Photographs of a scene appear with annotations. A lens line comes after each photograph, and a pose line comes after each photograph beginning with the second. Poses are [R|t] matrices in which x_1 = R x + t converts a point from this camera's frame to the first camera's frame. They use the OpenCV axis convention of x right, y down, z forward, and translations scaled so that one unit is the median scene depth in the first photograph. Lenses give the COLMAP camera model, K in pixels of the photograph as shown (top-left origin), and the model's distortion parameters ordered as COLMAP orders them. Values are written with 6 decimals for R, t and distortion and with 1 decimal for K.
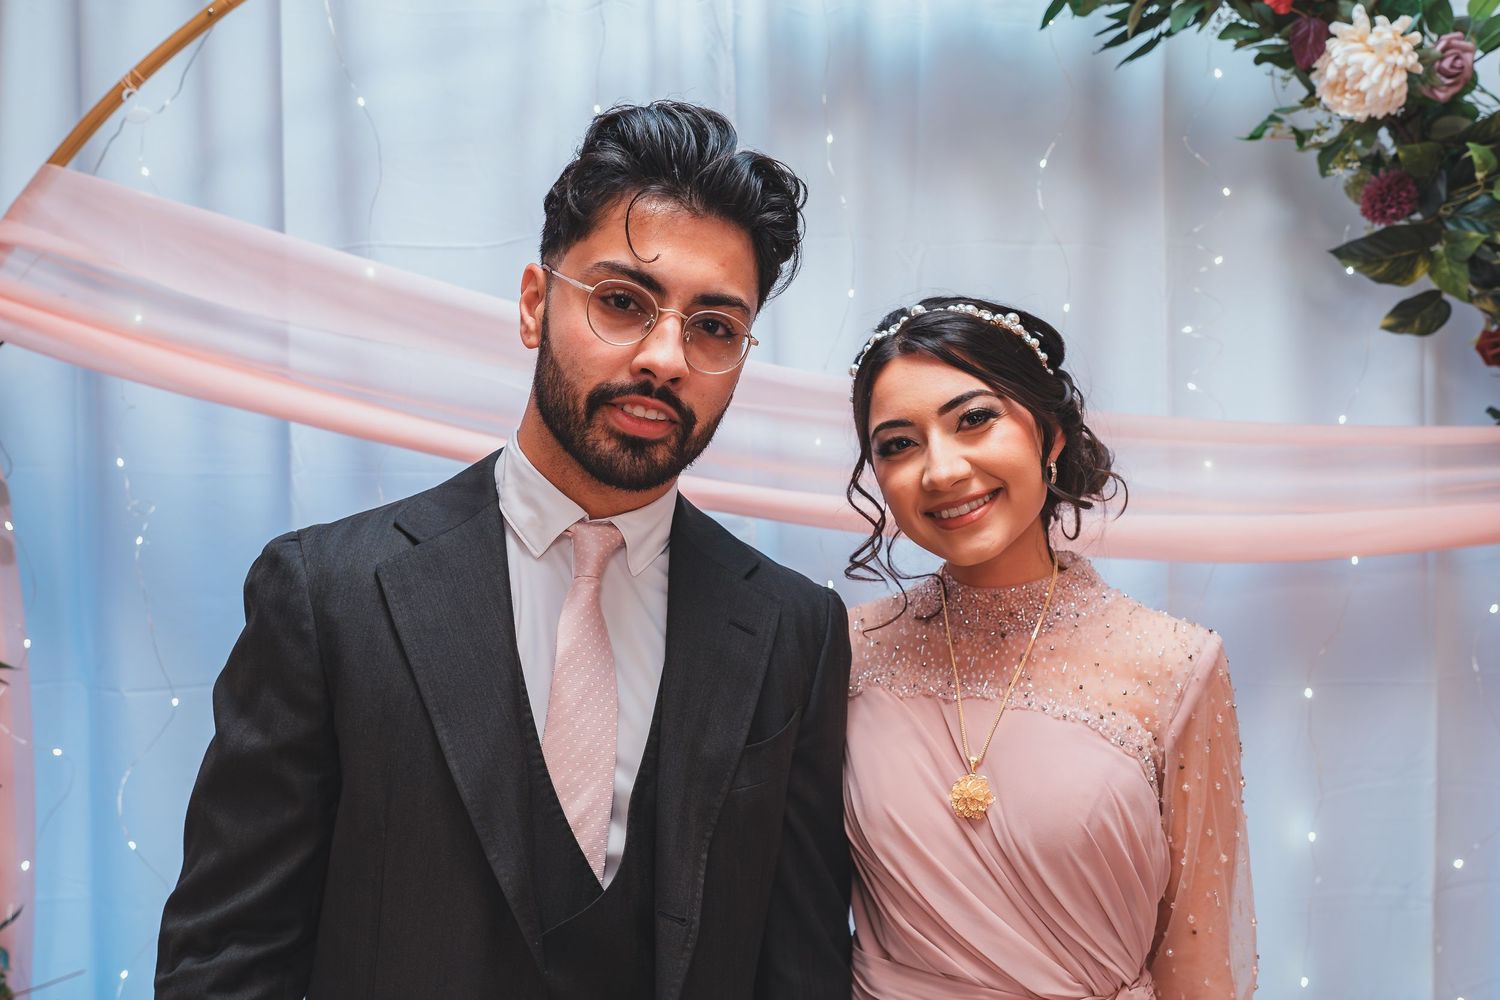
lens RADIAL K [[1335.5, 0, 750.0], [0, 1335.5, 500.0], [0, 0, 1]] dist [0.002277, 0.008425]
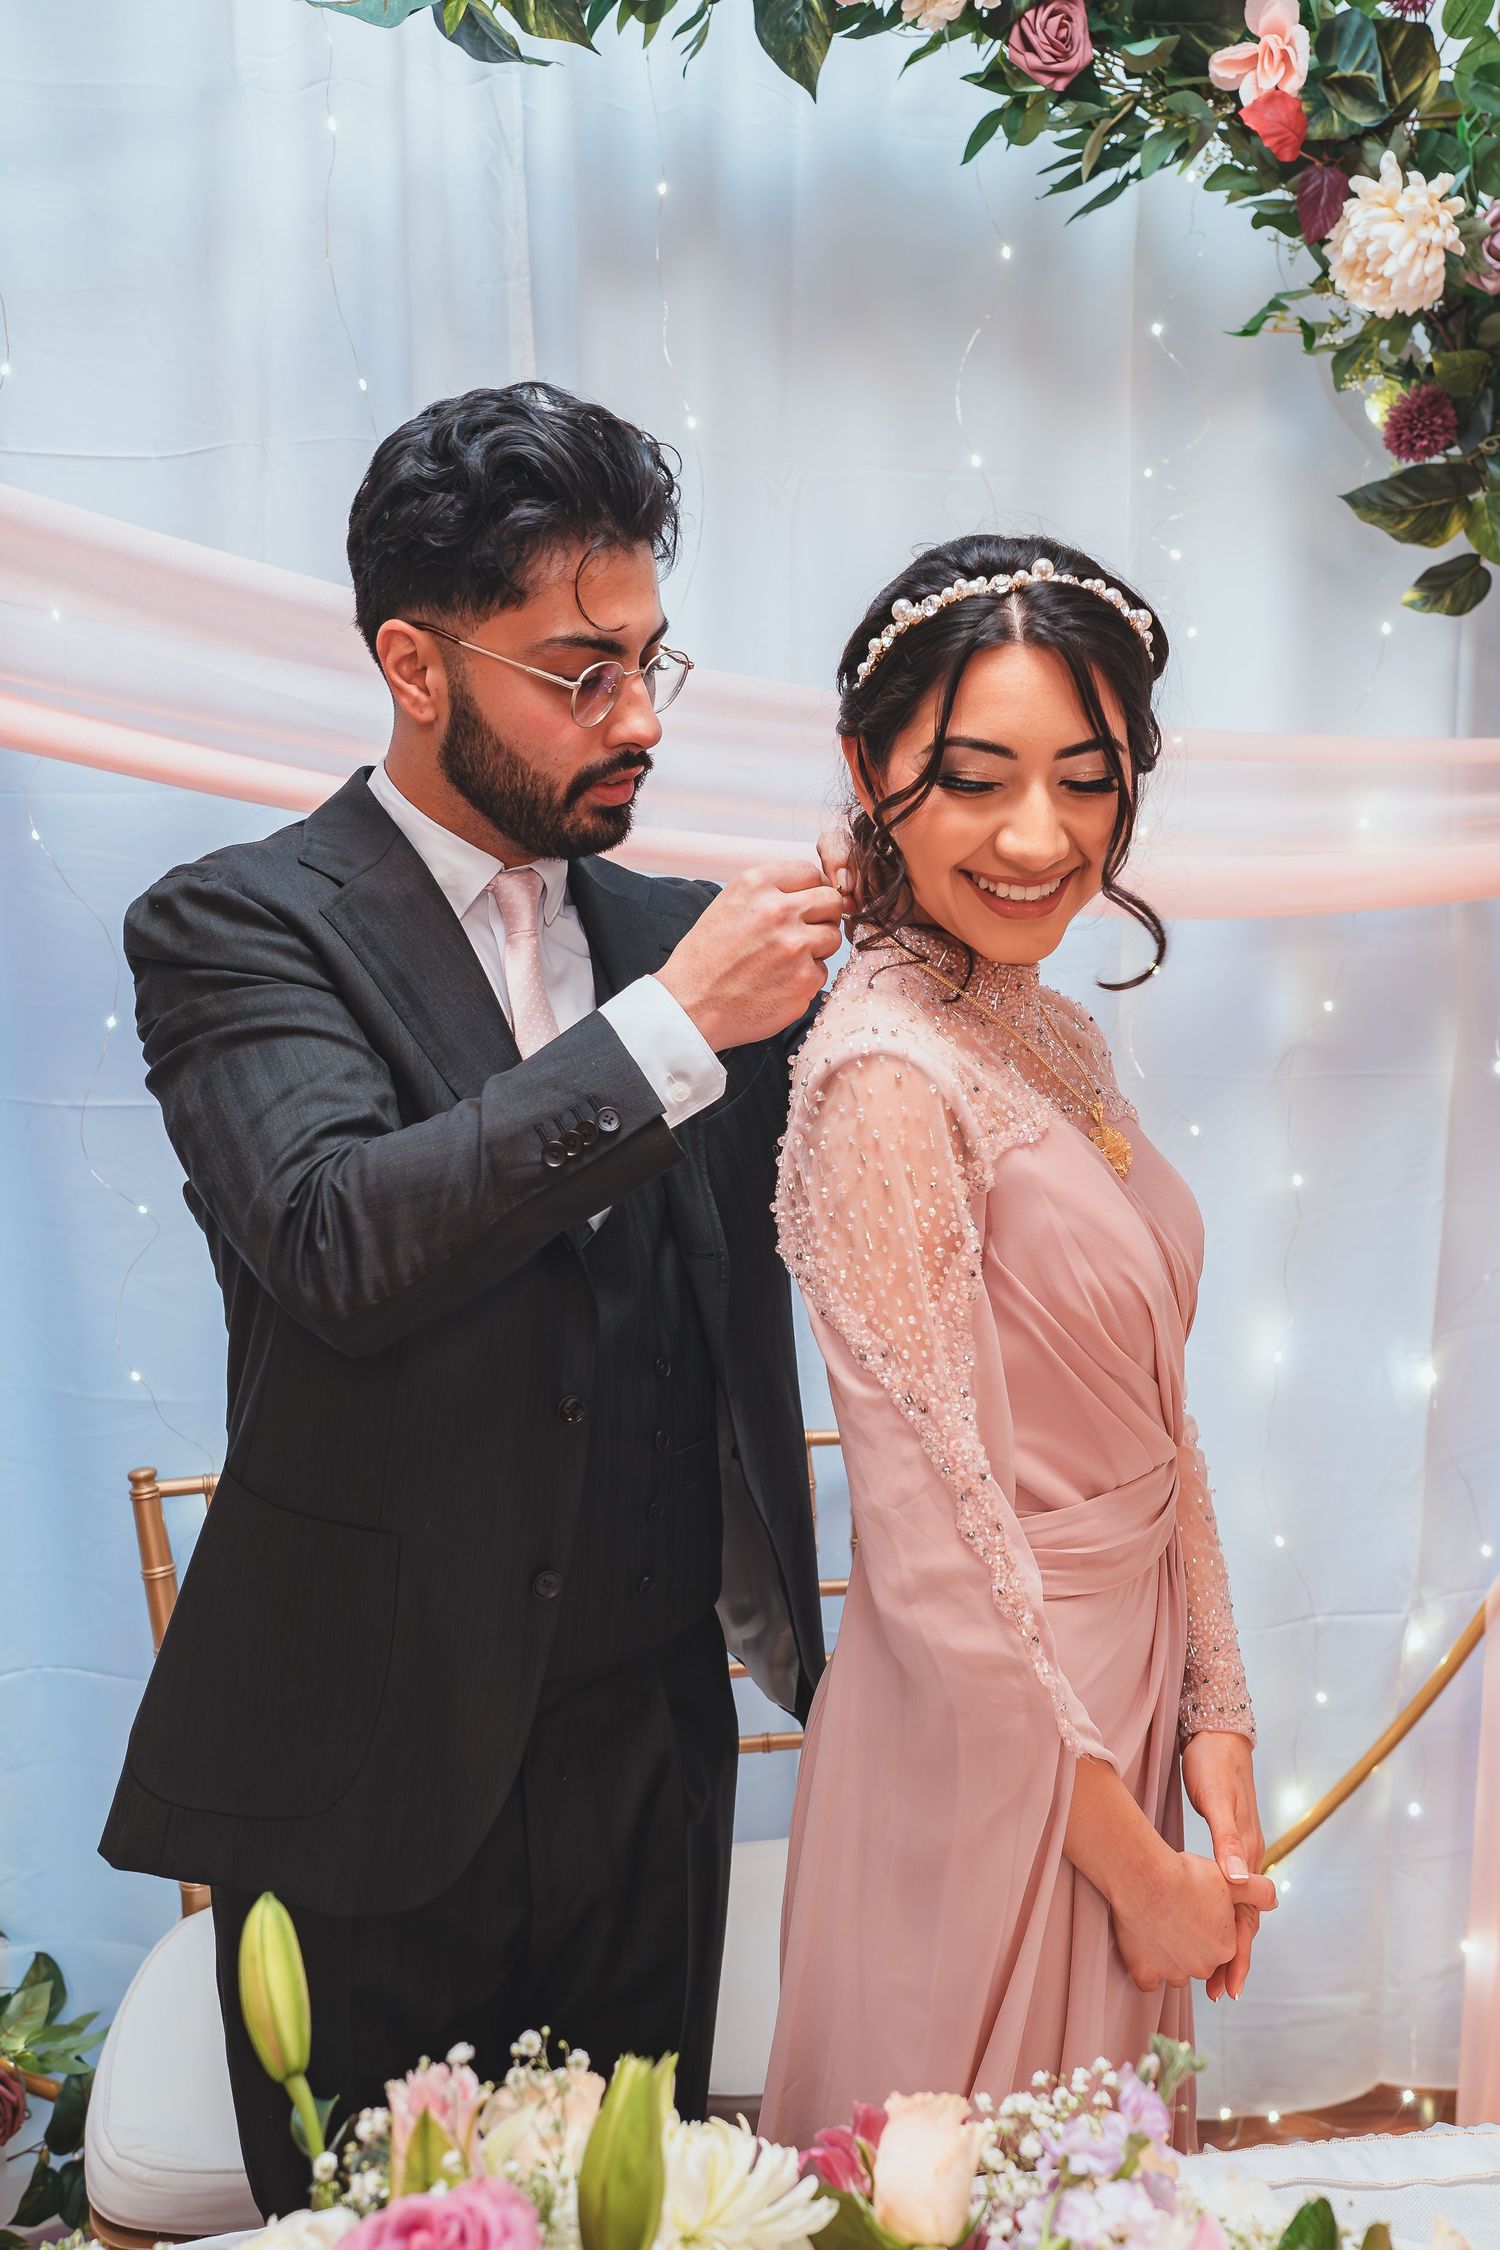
lens RADIAL K [[1965.8, 0, 804.4], [0, 1965.8, 1140.6], [0, 0, 1]] dist [0.003961, 0.004074]
pose [[0.991587, -0.016964, 0.128328, -0.008654], [-0.003478, 0.987527, 0.157411, -0.003958], [-0.129397, -0.156533, 0.979160, -0.090260]]
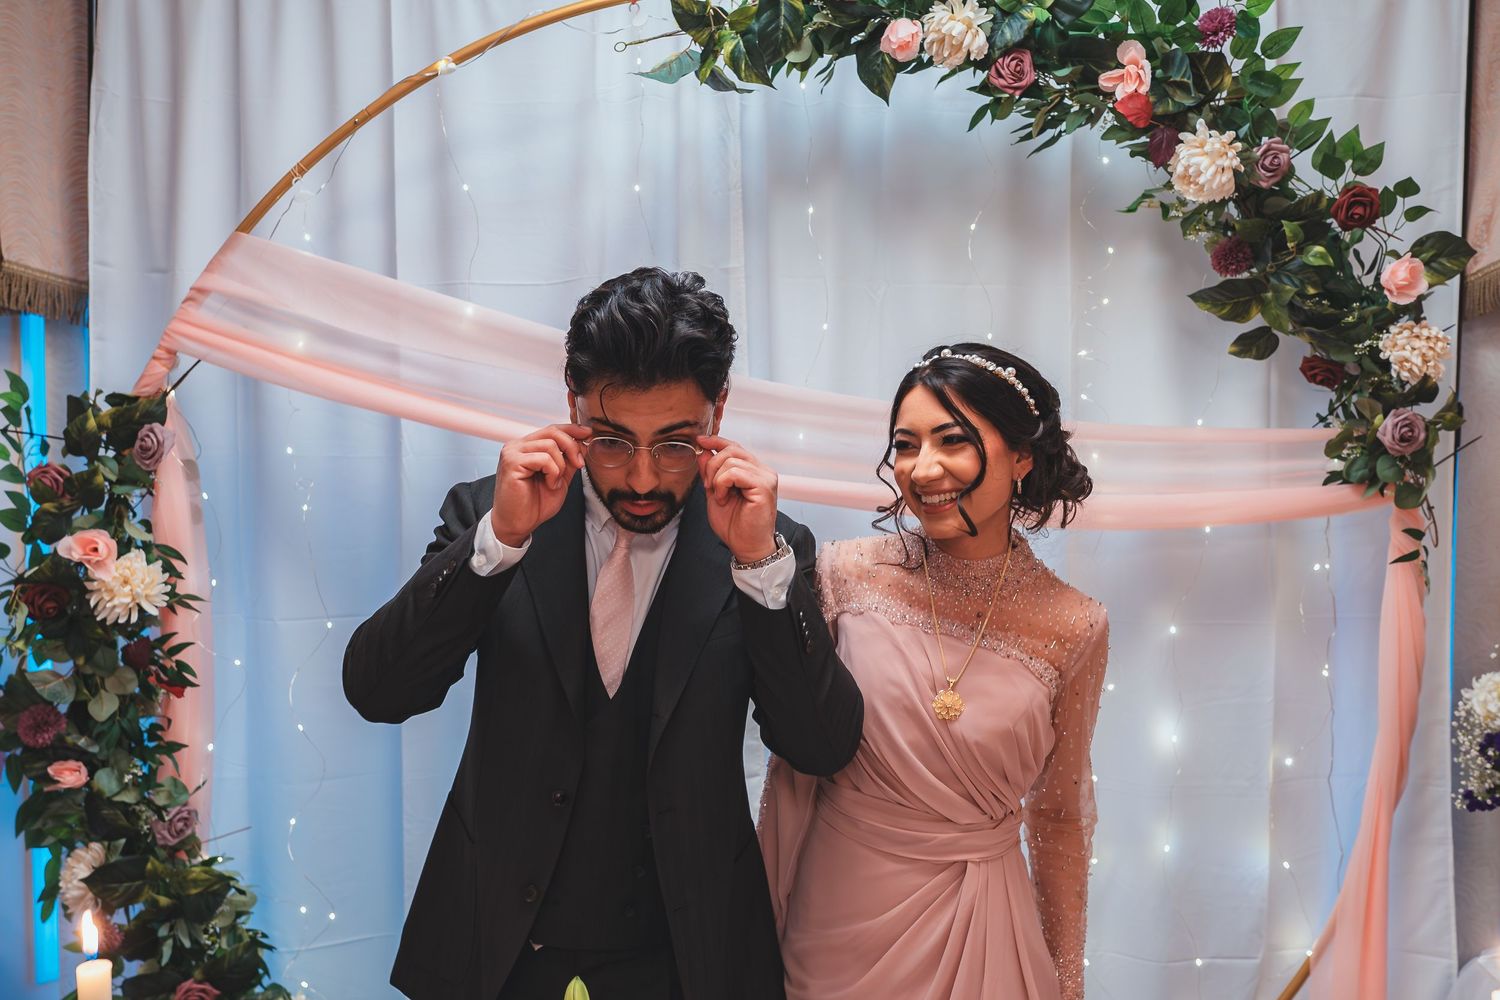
lens RADIAL K [[1254.3, 0, 750.0], [0, 1254.3, 500.0], [0, 0, 1]] dist [0.002737, 0.000930]
pose [[0.999952, 0.007766, -0.005988, 0.008687], [-0.007624, 0.999700, 0.023263, -0.009815], [0.006167, -0.023216, 0.999711, -0.259533]]
